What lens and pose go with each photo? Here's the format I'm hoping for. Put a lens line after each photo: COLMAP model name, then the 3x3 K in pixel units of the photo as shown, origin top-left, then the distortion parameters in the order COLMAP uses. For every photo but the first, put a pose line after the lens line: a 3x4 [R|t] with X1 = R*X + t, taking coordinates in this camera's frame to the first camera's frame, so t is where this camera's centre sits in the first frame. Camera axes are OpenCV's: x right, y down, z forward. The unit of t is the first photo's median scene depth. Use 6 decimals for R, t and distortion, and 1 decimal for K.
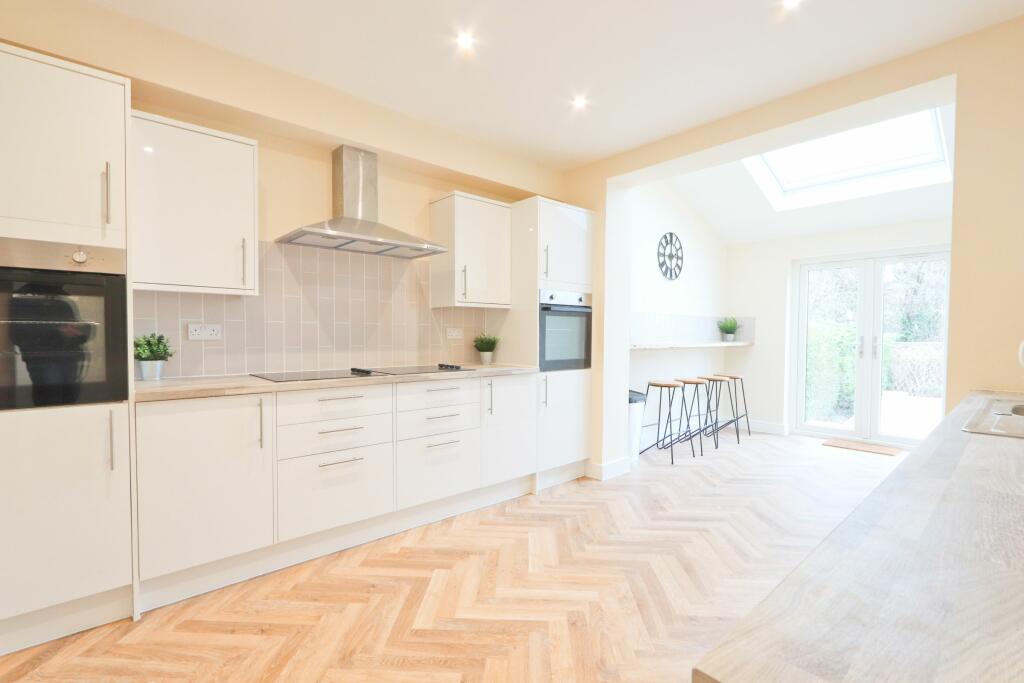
lens RADIAL K [[464.7, 0, 503.7], [0, 464.7, 341.6], [0, 0, 1]] dist [-0.011695, 0.001668]
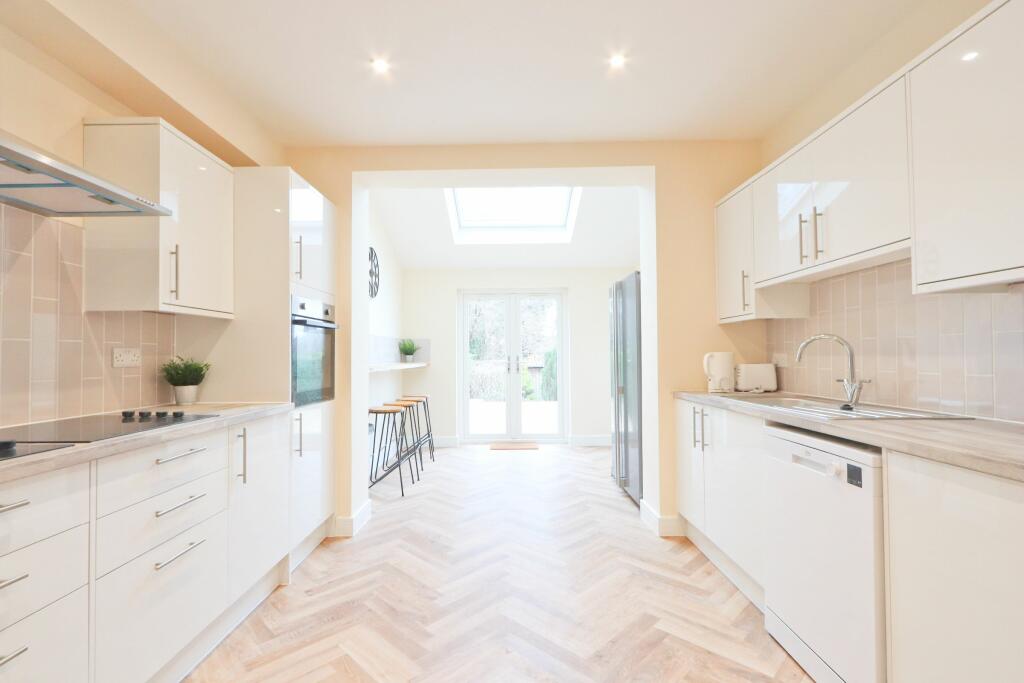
lens RADIAL K [[464.7, 0, 502.9], [0, 464.7, 342.0], [0, 0, 1]] dist [-0.011695, 0.001668]
pose [[0.666941, 0.010830, 0.745032, -0.249084], [0.025128, 0.998999, -0.037017, -0.003739], [-0.744687, 0.043409, 0.666001, 0.288155]]
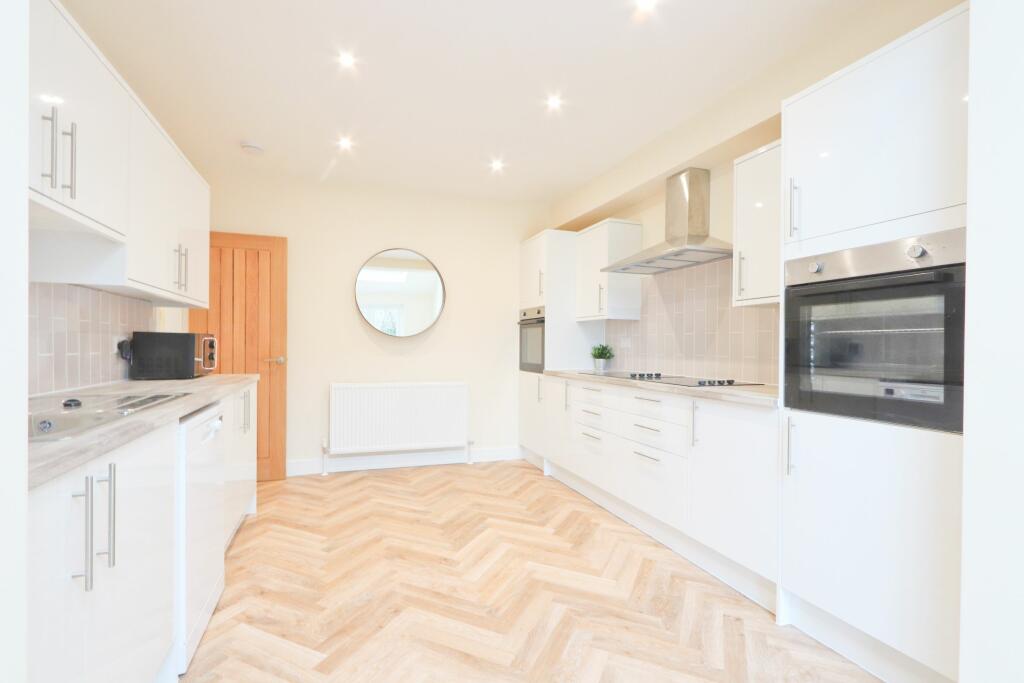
lens RADIAL K [[464.7, 0, 505.5], [0, 464.7, 345.0], [0, 0, 1]] dist [-0.011695, 0.001668]
pose [[-0.364281, -0.010026, -0.931235, 0.751471], [-0.030109, 0.999546, 0.001017, -0.001743], [0.930802, 0.028409, -0.364418, 0.925255]]
